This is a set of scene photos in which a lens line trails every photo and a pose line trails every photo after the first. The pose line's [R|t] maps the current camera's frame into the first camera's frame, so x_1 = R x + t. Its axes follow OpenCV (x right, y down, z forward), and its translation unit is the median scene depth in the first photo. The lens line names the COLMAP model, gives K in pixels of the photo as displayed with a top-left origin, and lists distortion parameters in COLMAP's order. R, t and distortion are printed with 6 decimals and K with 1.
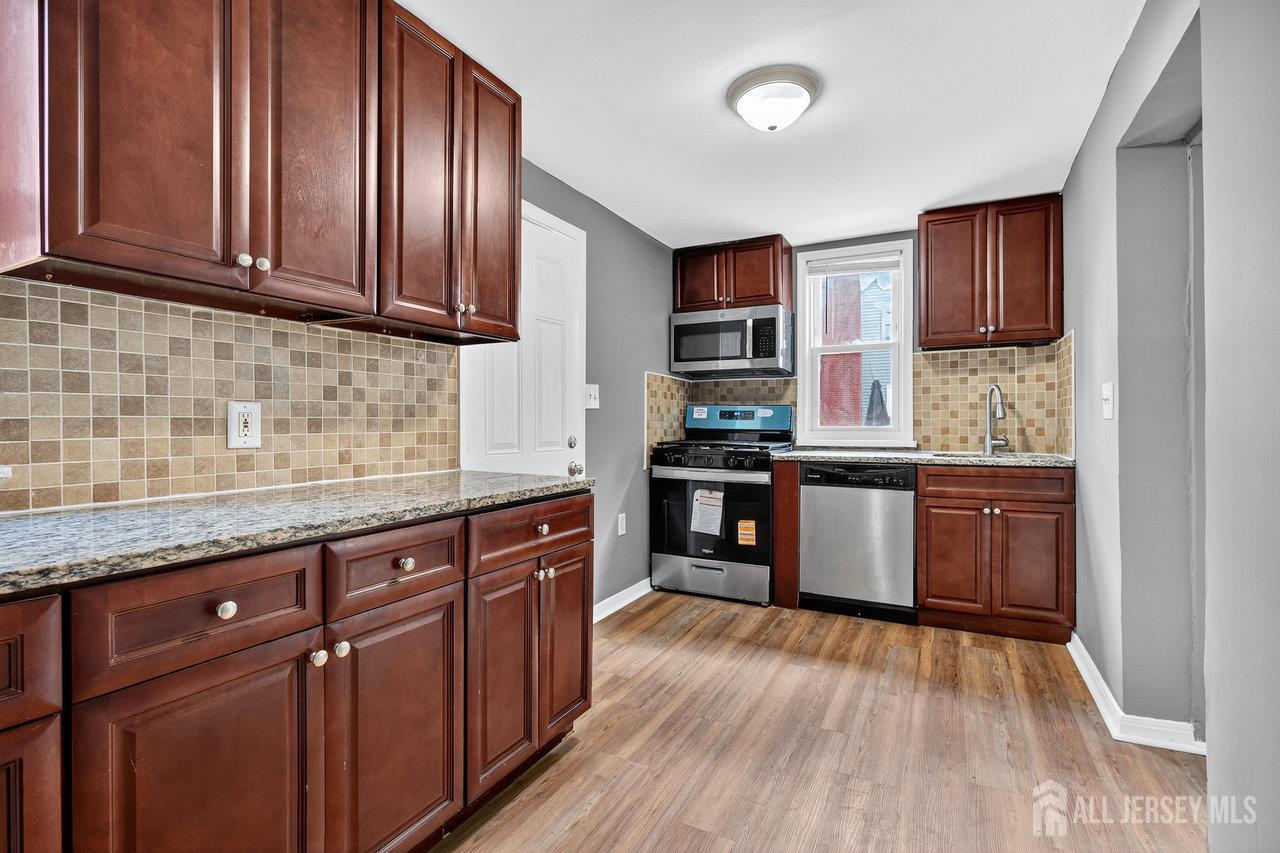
lens RADIAL K [[606.1, 0, 644.0], [0, 606.1, 423.2], [0, 0, 1]] dist [0.001802, 0.001429]
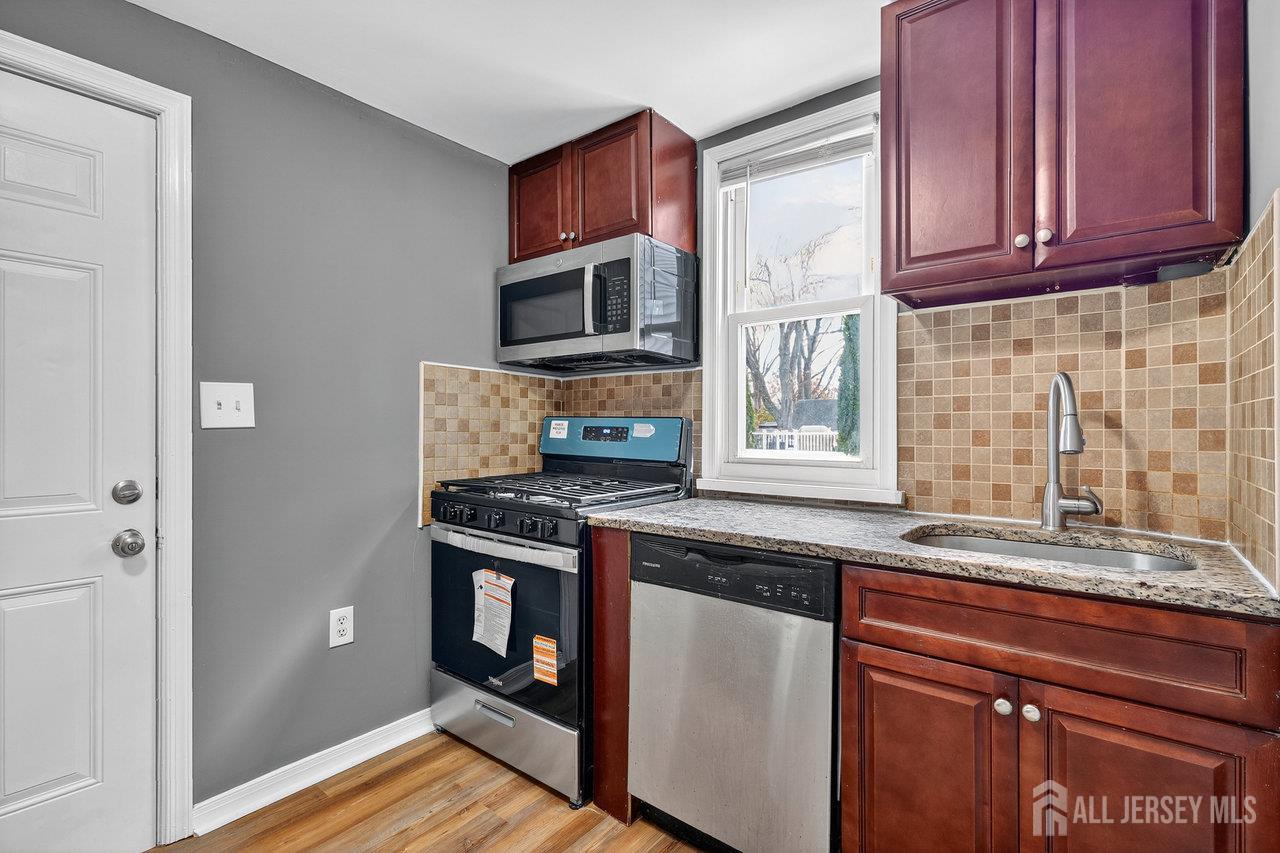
lens RADIAL K [[606.1, 0, 634.7], [0, 606.1, 427.9], [0, 0, 1]] dist [0.001802, 0.001429]
pose [[0.980205, 0.002318, -0.197974, 0.341662], [-0.002522, 0.999997, -0.000781, -0.021473], [0.197972, 0.001265, 0.980207, 0.482817]]
